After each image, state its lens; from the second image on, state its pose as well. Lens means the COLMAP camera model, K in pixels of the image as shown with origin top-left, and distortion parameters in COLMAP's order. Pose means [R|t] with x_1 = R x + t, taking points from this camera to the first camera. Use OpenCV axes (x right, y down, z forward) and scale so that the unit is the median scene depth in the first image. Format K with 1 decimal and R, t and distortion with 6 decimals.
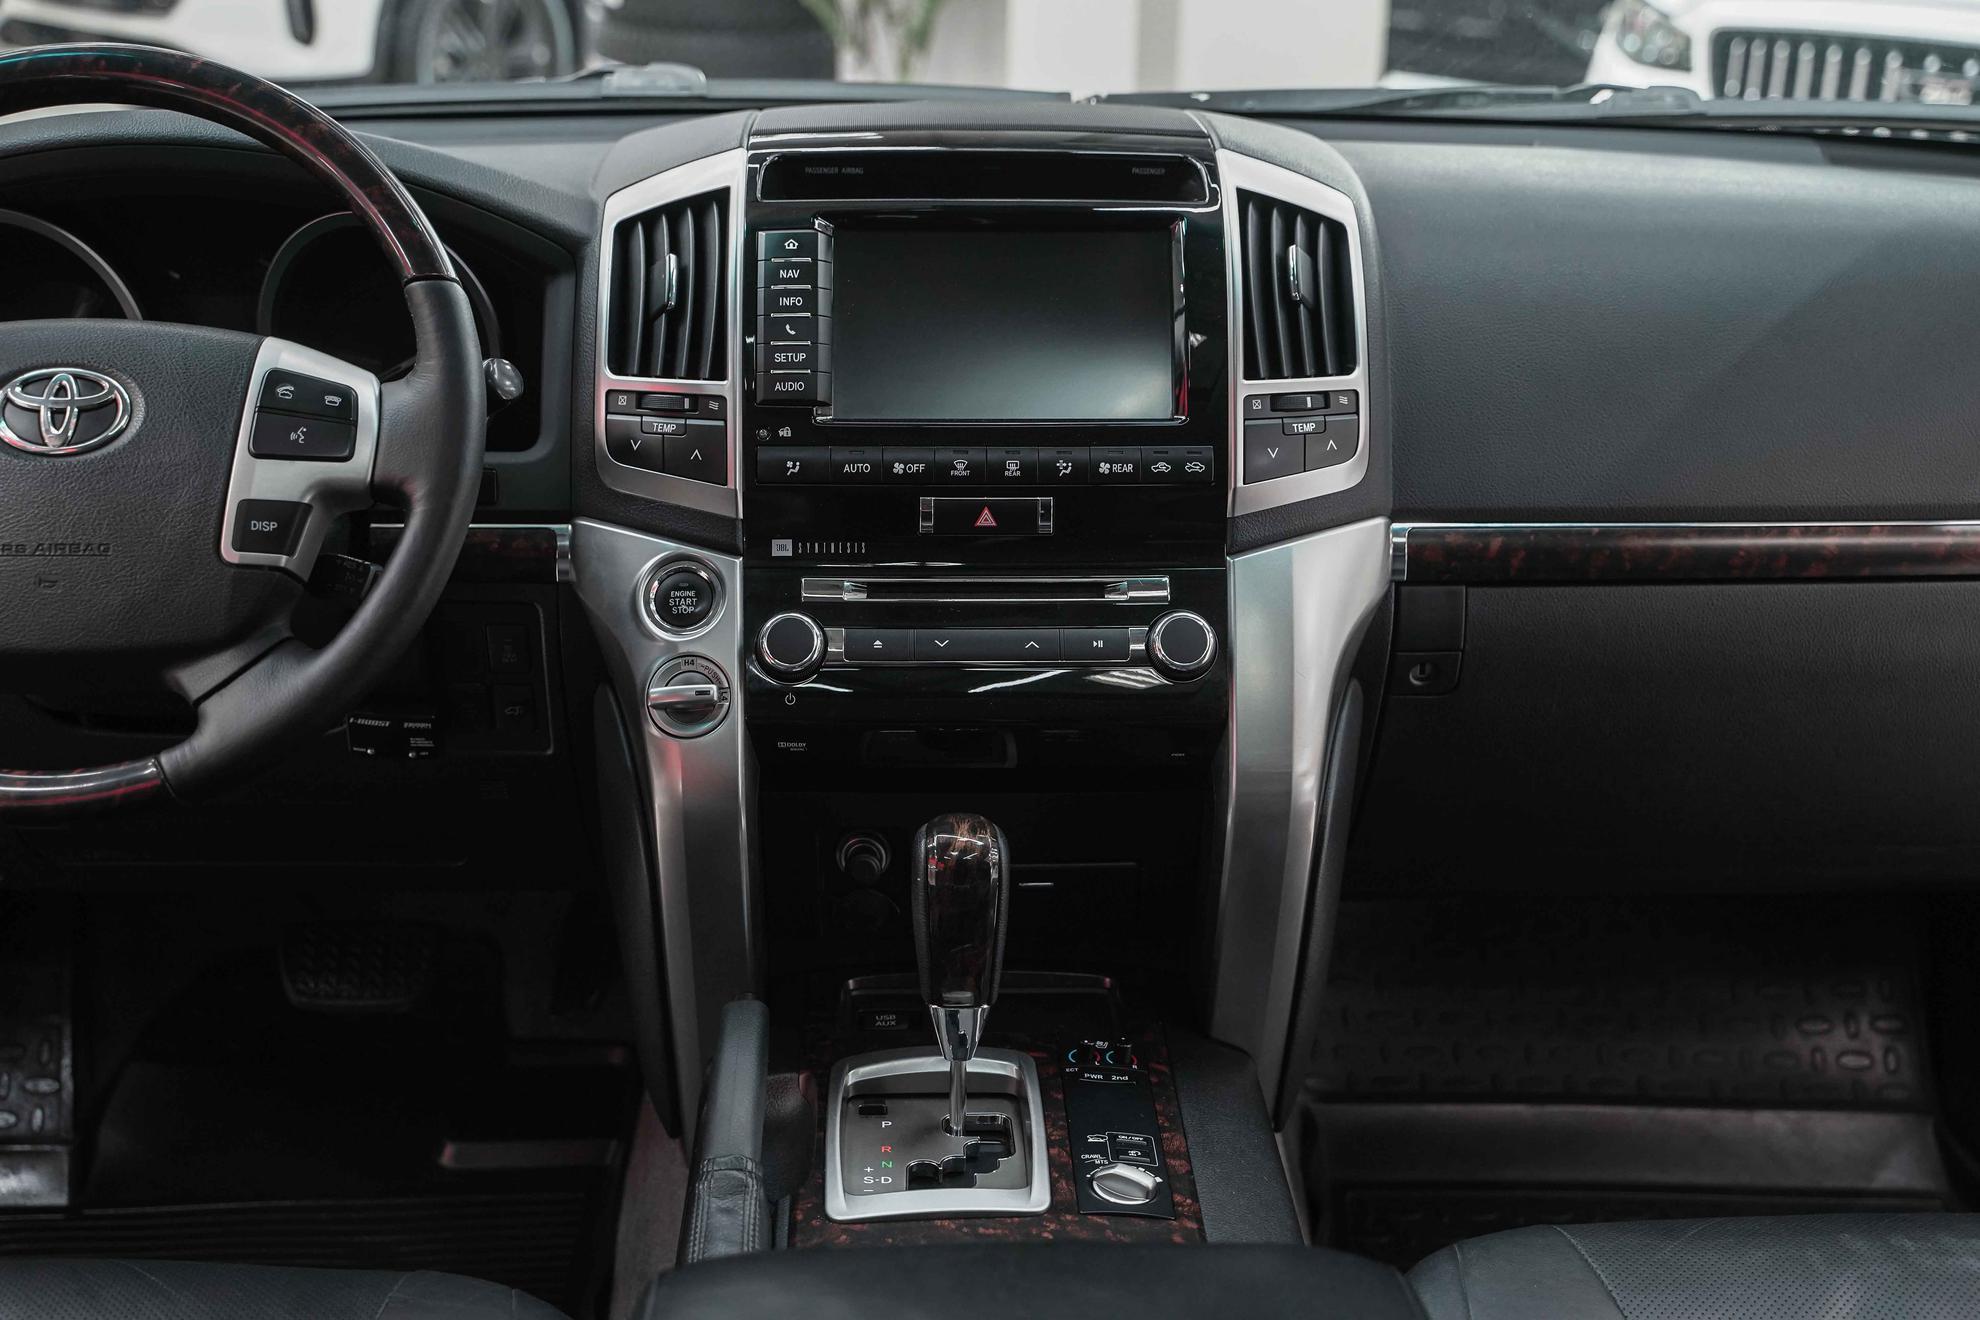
lens RADIAL K [[2573.5, 0, 995.3], [0, 2573.5, 669.8], [0, 0, 1]] dist [0.011501, 0.000000]
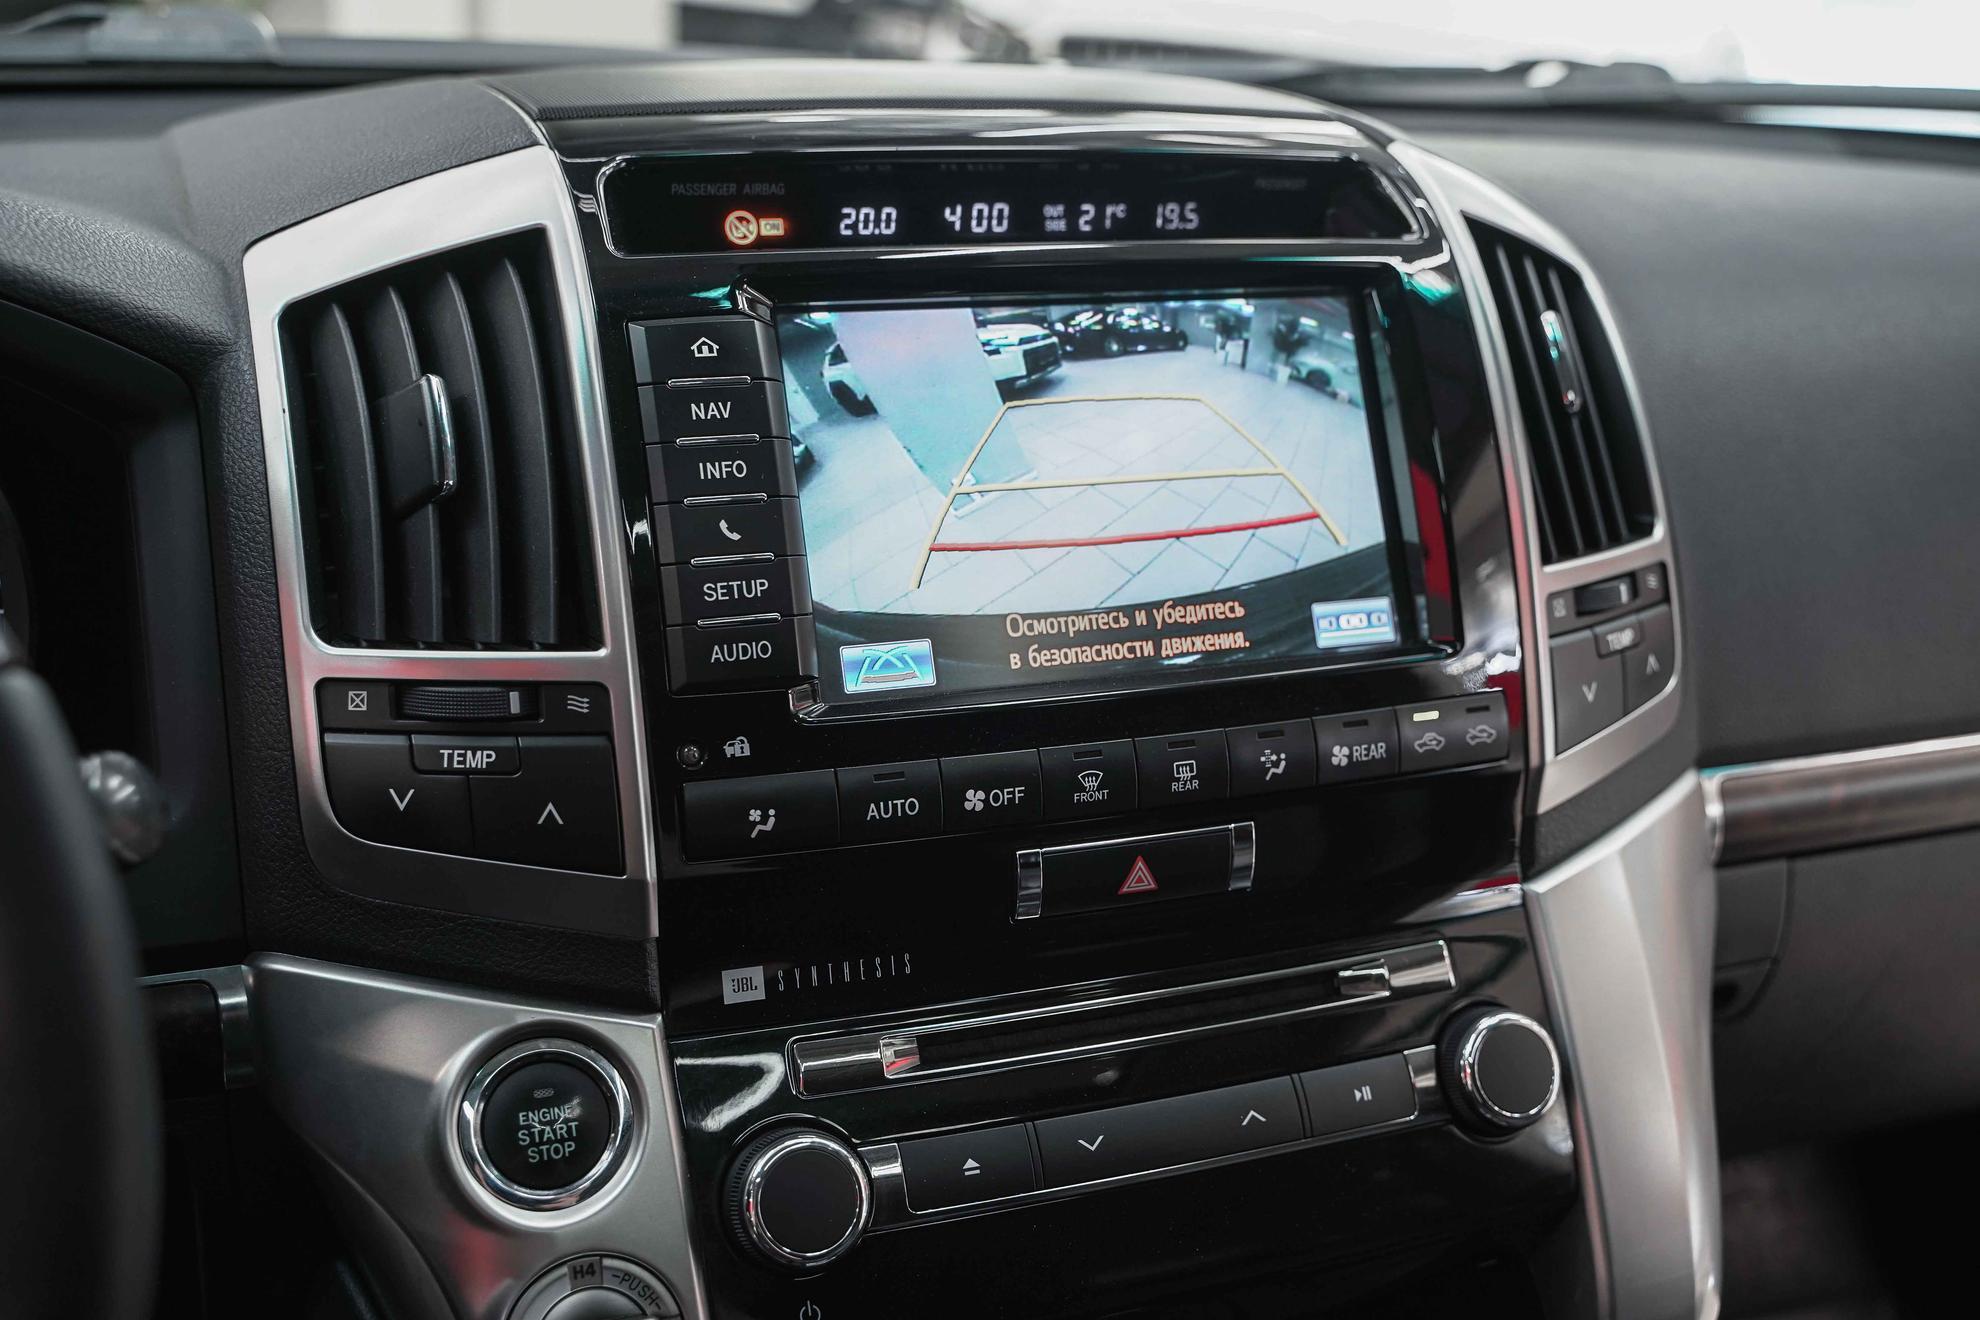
lens RADIAL K [[2127.6, 0, 1010.8], [0, 2127.6, 660.1], [0, 0, 1]] dist [-0.005947, 0.000000]
pose [[0.939164, -0.084929, 0.332804, -0.161206], [0.073195, 0.996178, 0.047663, -0.121638], [-0.335580, -0.020404, 0.941791, 0.605495]]
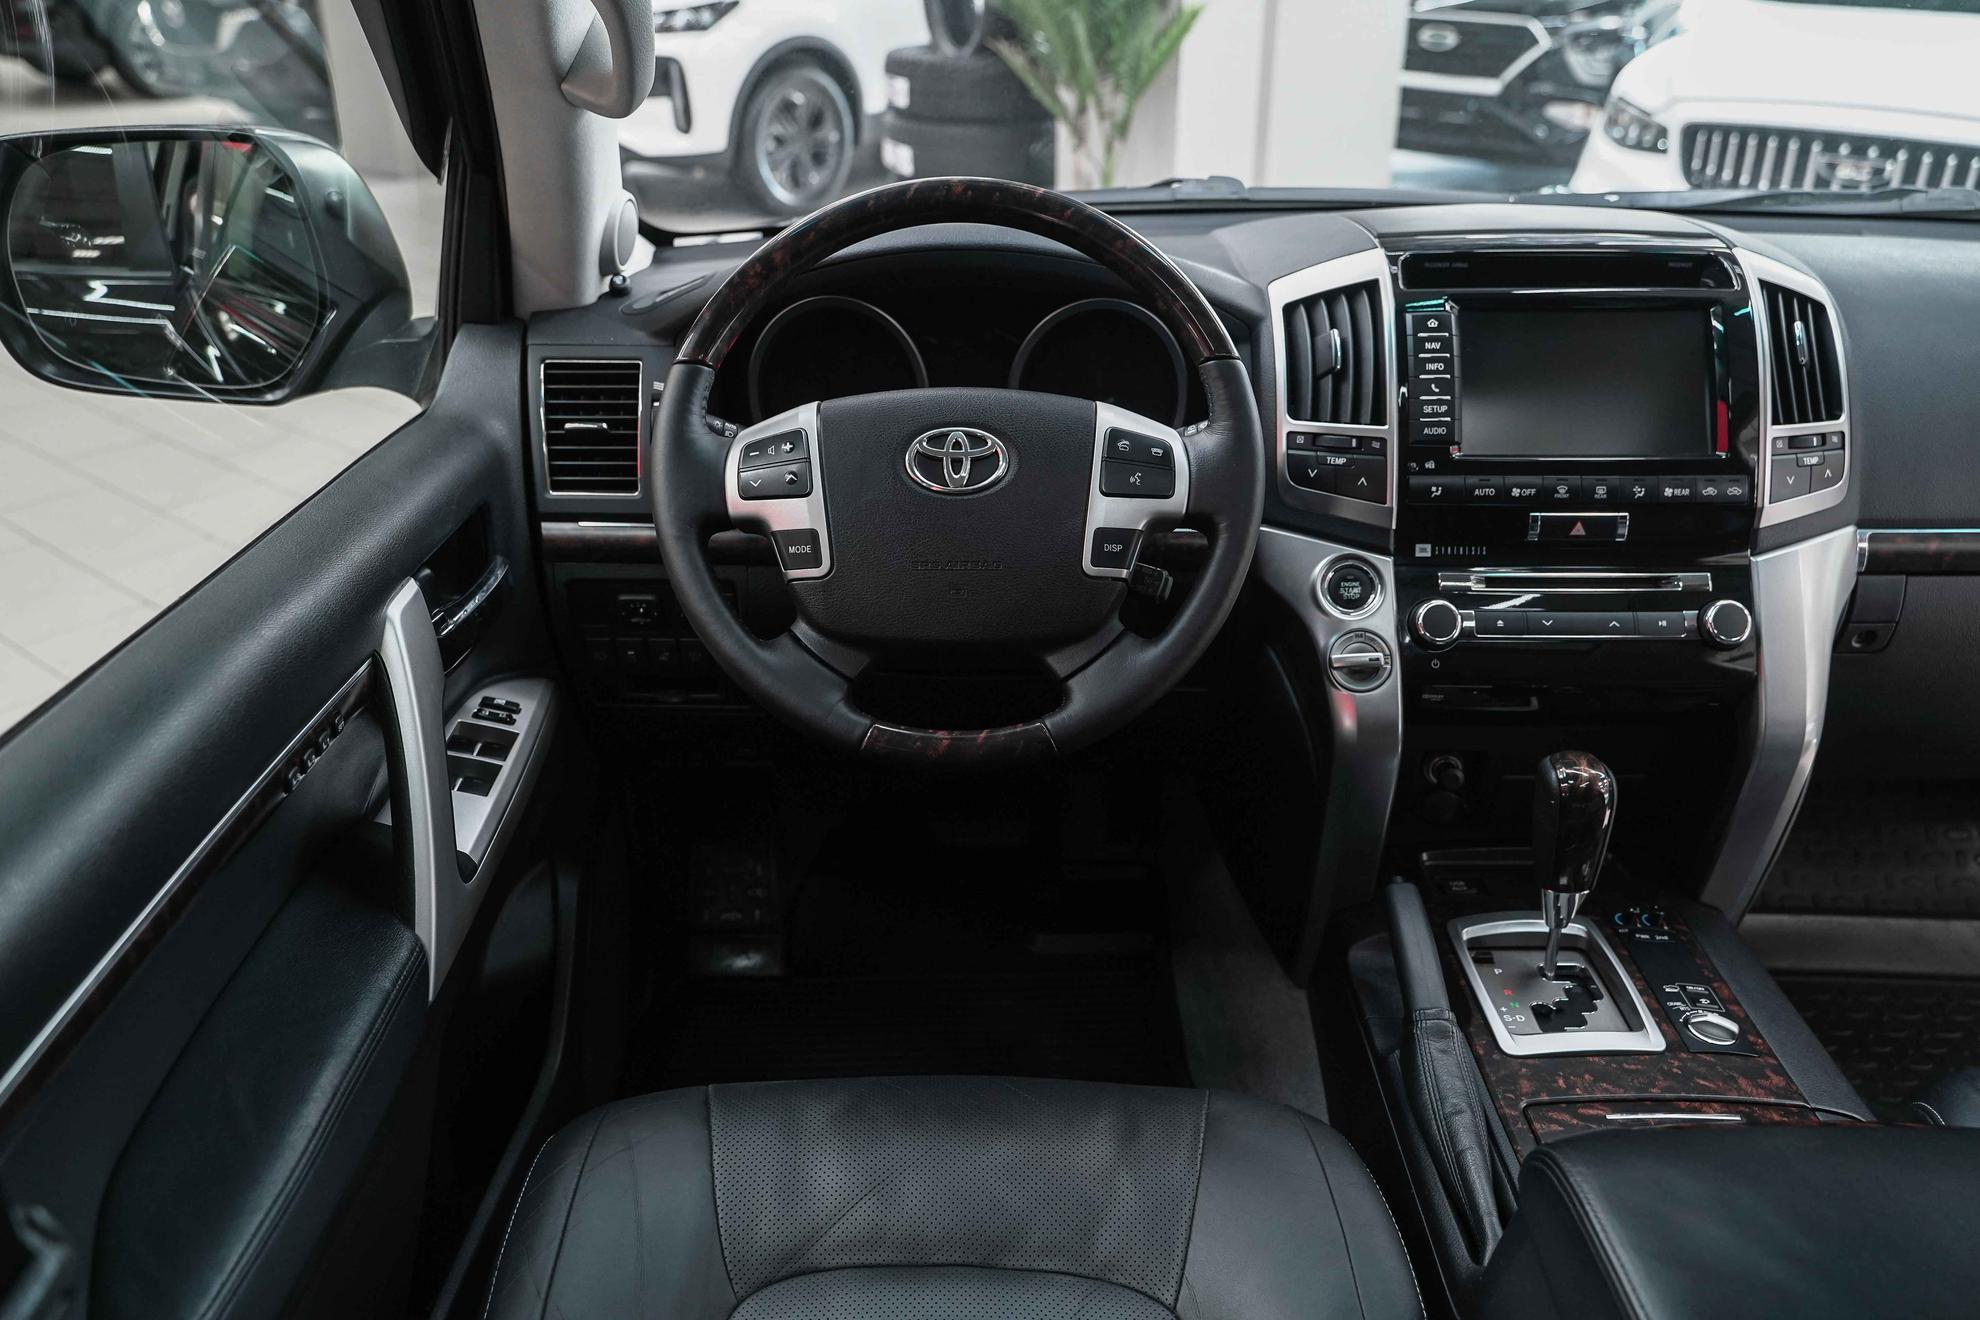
lens RADIAL K [[1631.5, 0, 980.8], [0, 1631.5, 659.9], [0, 0, 1]] dist [0.001622, -0.028143]
pose [[0.999377, 0.005493, -0.034852, -0.282517], [-0.002694, 0.996803, 0.079854, -0.057226], [0.035179, -0.079710, 0.996197, 0.130199]]
